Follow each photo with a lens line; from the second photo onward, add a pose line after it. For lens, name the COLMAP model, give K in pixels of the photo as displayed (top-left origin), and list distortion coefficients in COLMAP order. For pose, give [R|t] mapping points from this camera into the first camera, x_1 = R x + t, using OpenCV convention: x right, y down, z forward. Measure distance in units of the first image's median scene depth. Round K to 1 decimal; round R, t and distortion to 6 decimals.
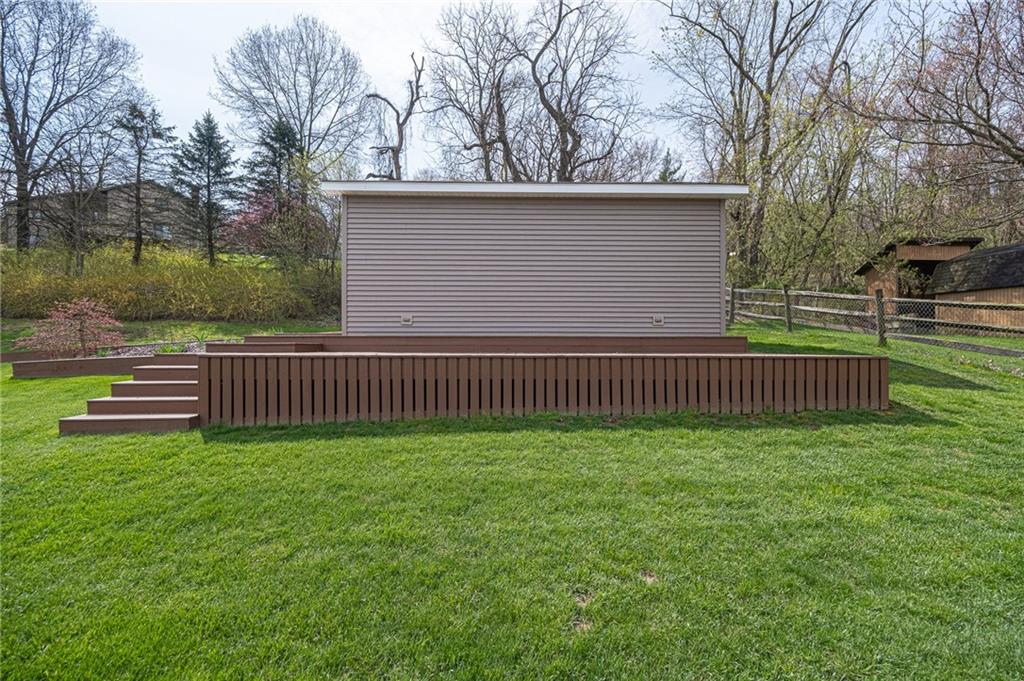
lens RADIAL K [[430.7, 0, 512.0], [0, 430.7, 340.5], [0, 0, 1]] dist [-0.001945, -0.000208]
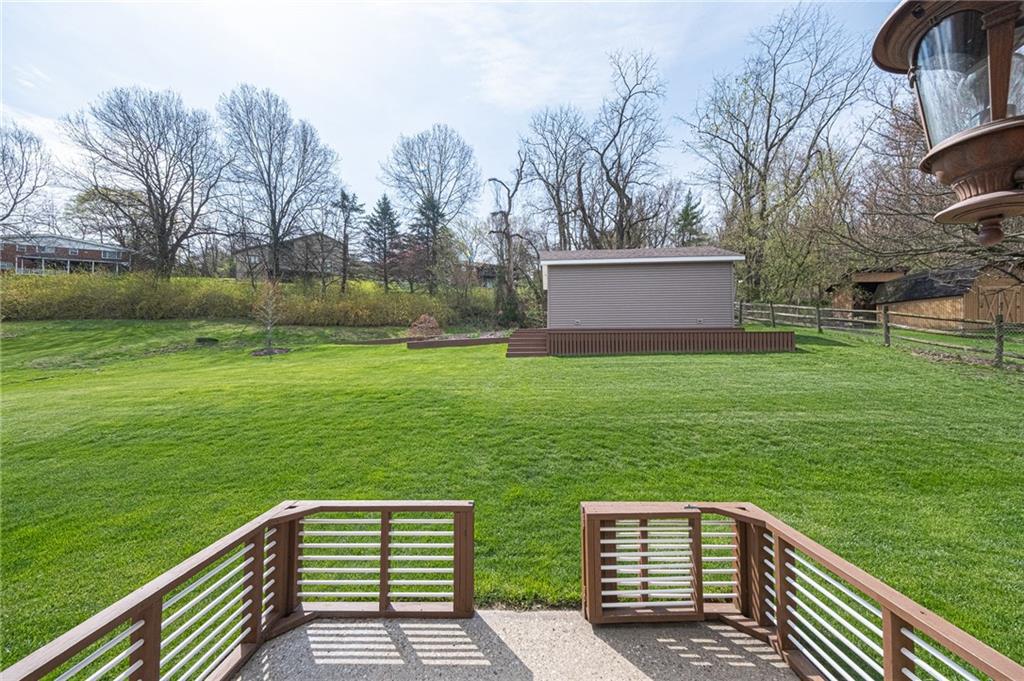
lens RADIAL K [[366.3, 0, 512.0], [0, 366.3, 340.5], [0, 0, 1]] dist [-0.000131, -0.000316]
pose [[0.995045, -0.006659, -0.099198, -0.128811], [0.005310, 0.999890, -0.013857, 0.022518], [0.099280, 0.013262, 0.994971, -0.281276]]
